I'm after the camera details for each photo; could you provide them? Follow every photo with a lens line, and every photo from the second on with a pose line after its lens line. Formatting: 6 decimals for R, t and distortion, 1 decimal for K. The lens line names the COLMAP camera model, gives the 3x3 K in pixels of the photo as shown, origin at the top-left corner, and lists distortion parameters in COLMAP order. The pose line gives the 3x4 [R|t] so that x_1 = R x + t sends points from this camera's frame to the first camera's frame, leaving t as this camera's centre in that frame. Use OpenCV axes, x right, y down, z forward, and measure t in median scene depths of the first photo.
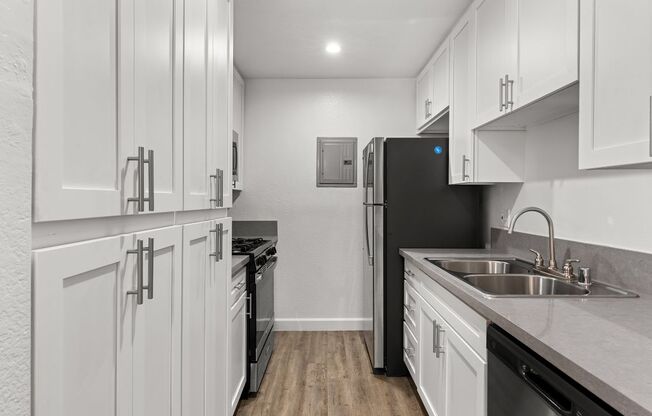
lens RADIAL K [[354.1, 0, 330.0], [0, 354.1, 205.8], [0, 0, 1]] dist [-0.002313, 0.000290]
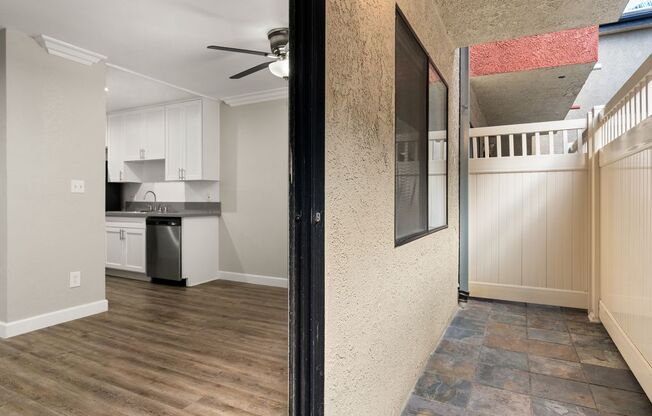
lens RADIAL K [[354.1, 0, 330.0], [0, 354.1, 205.8], [0, 0, 1]] dist [-0.002313, 0.000290]
pose [[0.436770, -0.011858, 0.899495, -1.316682], [0.014073, 0.999881, 0.006348, 0.117866], [-0.899463, 0.009886, 0.436884, -1.530119]]
